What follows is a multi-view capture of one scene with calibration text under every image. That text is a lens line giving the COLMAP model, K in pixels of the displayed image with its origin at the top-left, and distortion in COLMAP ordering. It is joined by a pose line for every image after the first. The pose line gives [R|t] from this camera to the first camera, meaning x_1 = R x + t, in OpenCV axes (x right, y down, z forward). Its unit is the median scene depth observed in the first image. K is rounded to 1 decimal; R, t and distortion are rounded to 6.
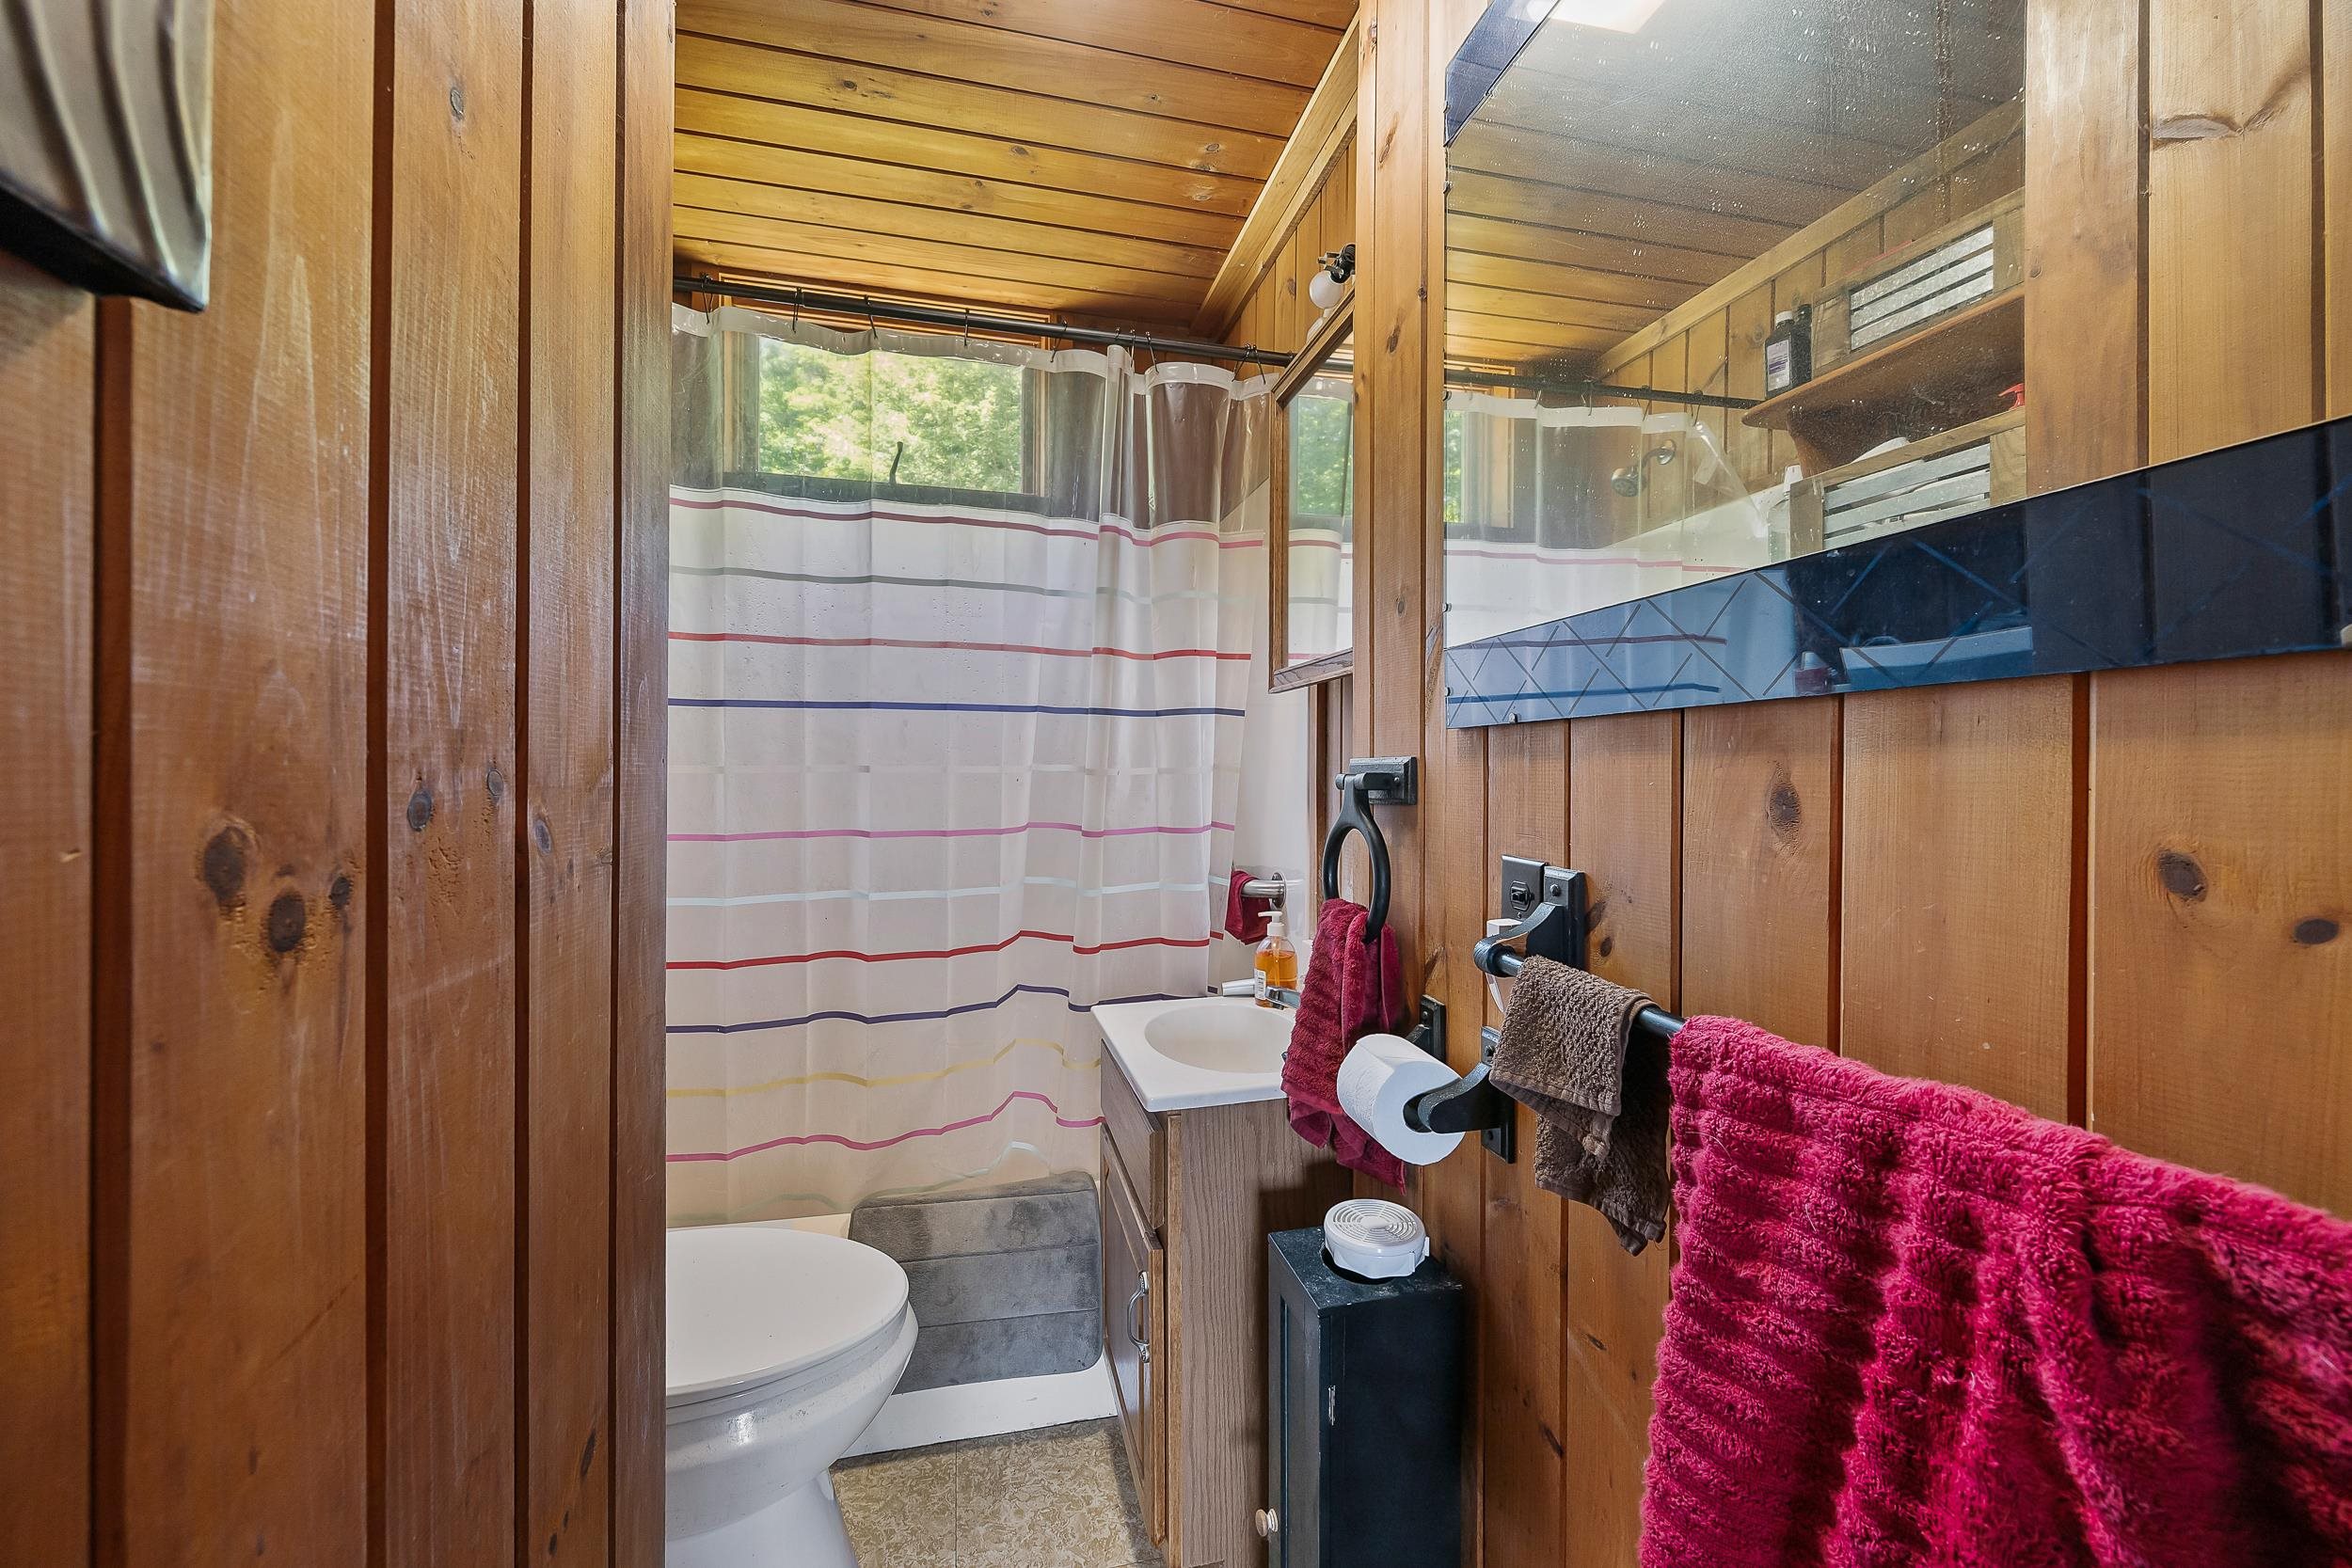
lens RADIAL K [[928.2, 0, 1182.6], [0, 928.2, 771.0], [0, 0, 1]] dist [-0.000604, -0.000819]
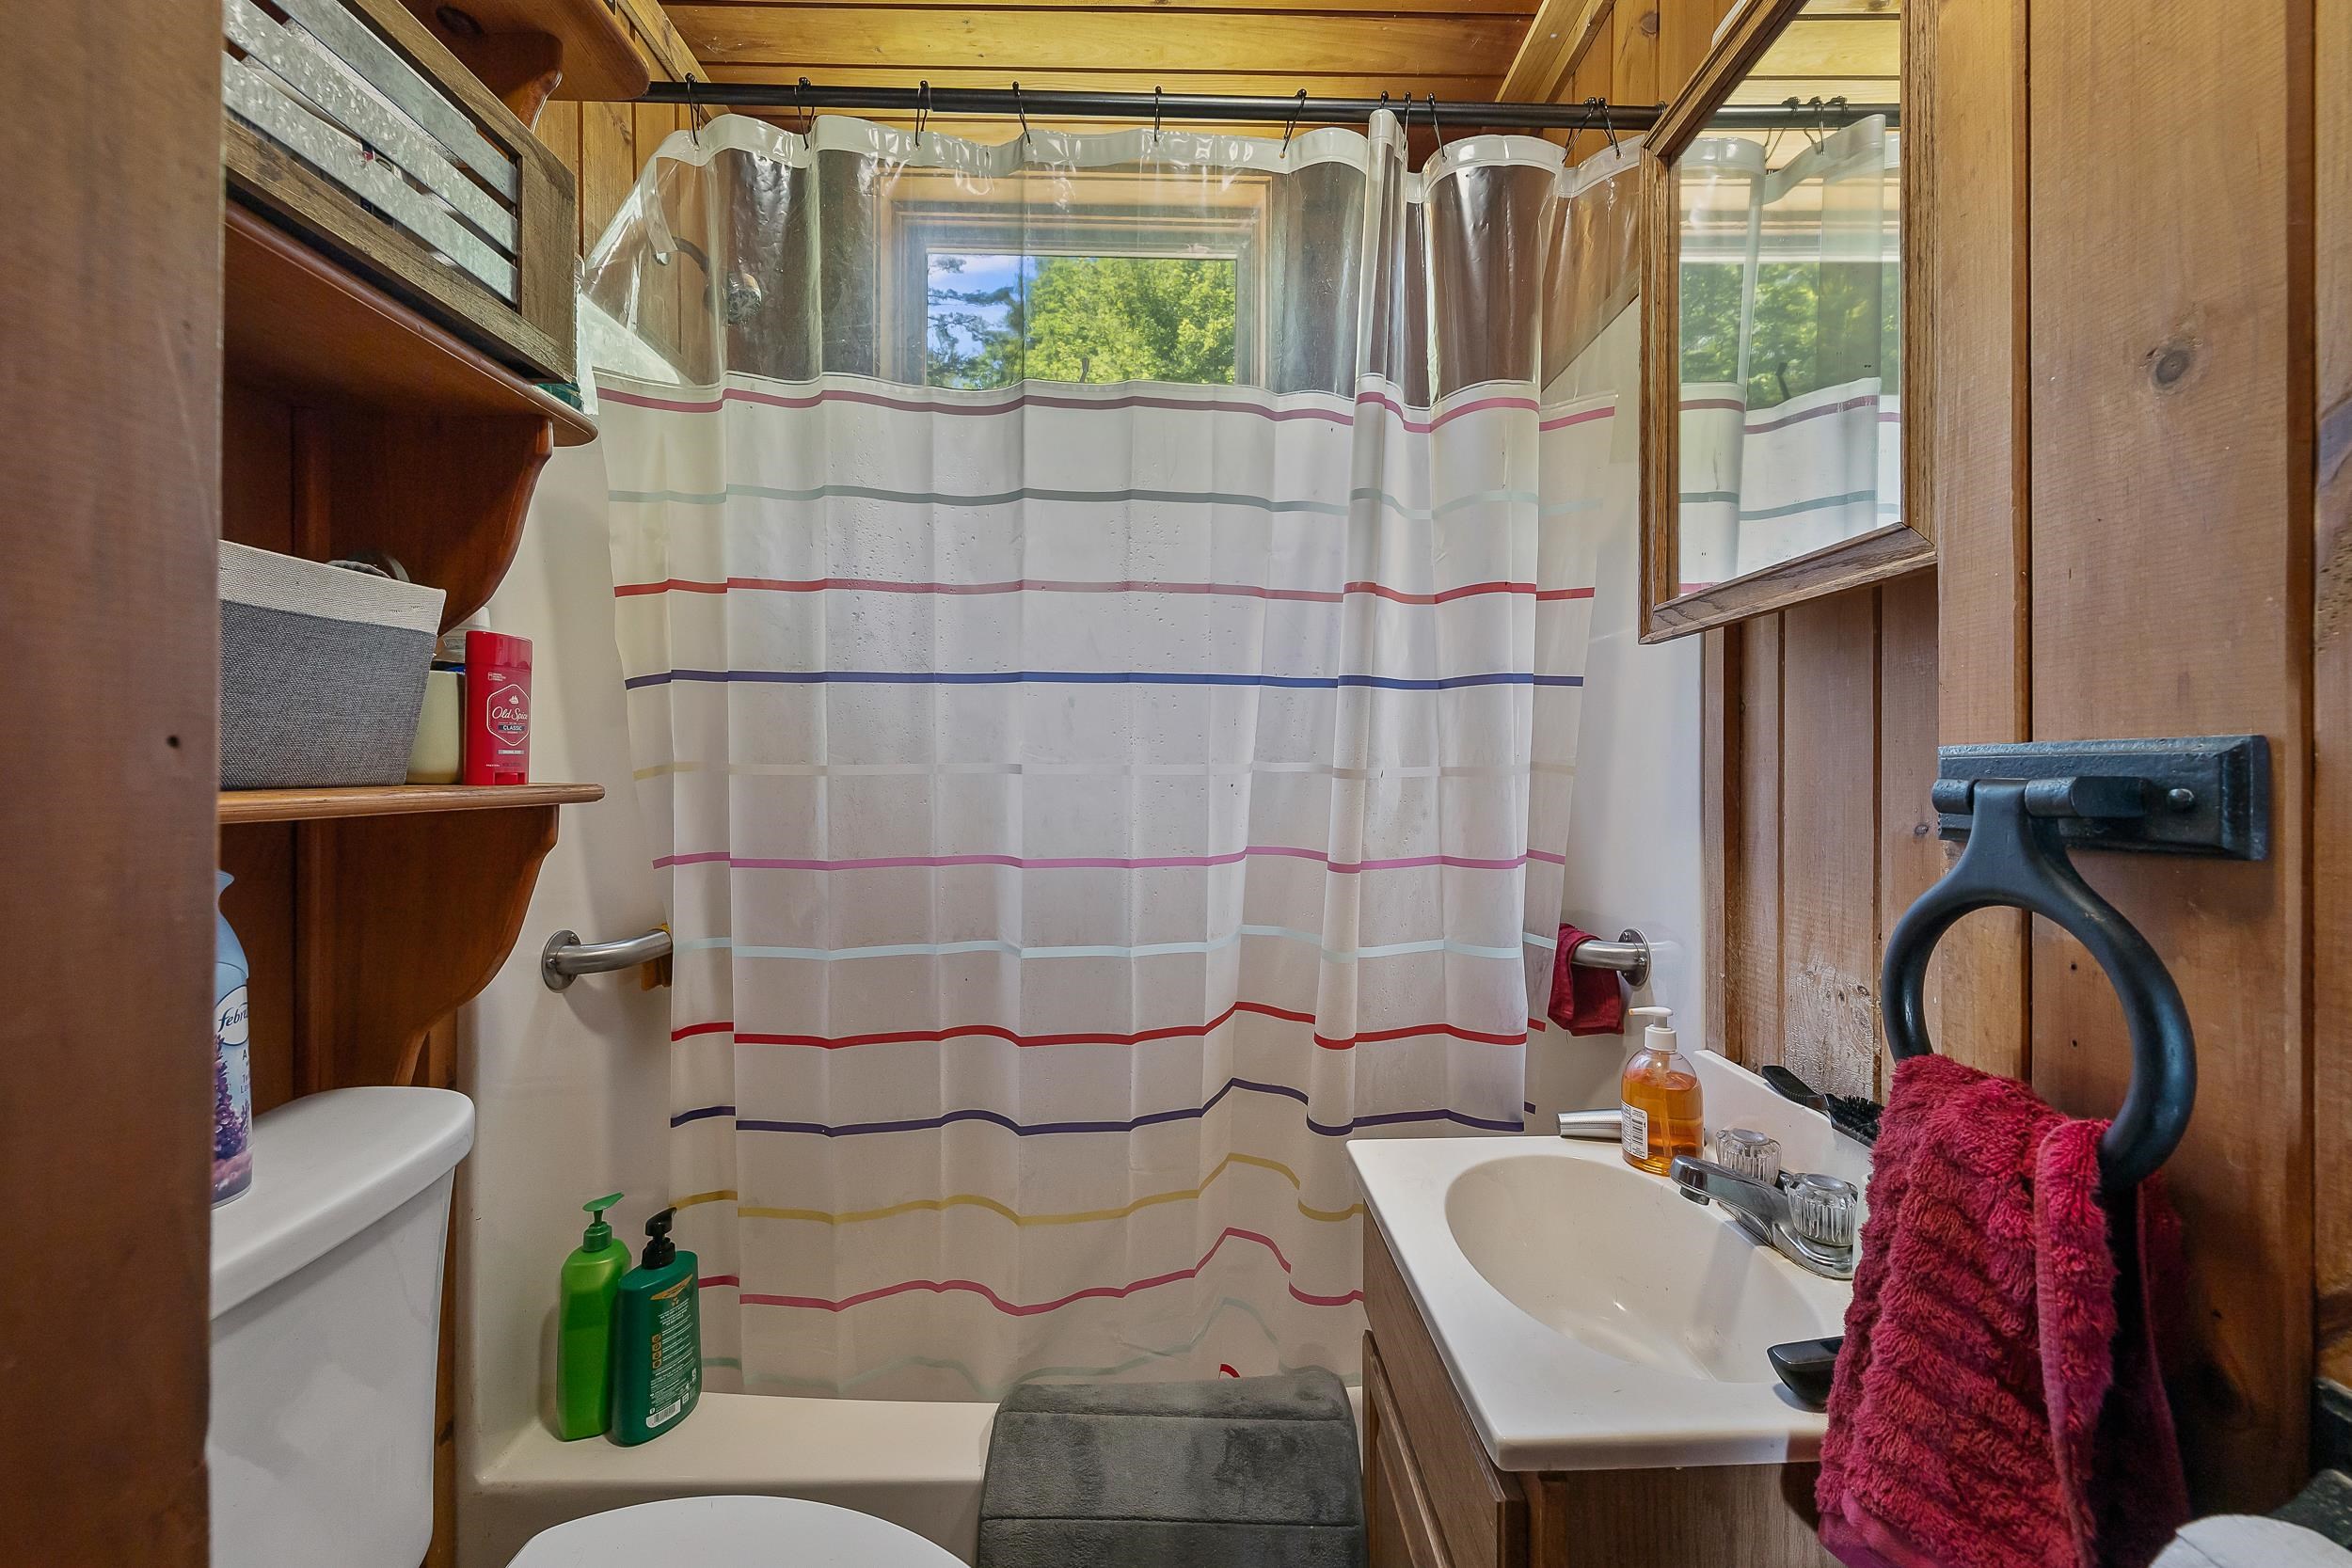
lens RADIAL K [[928.2, 0, 1178.2], [0, 928.2, 772.0], [0, 0, 1]] dist [-0.000604, -0.000819]
pose [[0.972986, -0.000527, -0.230865, -0.058421], [0.001253, 0.999995, 0.003000, -0.001666], [0.230862, -0.003208, 0.972981, 0.325761]]
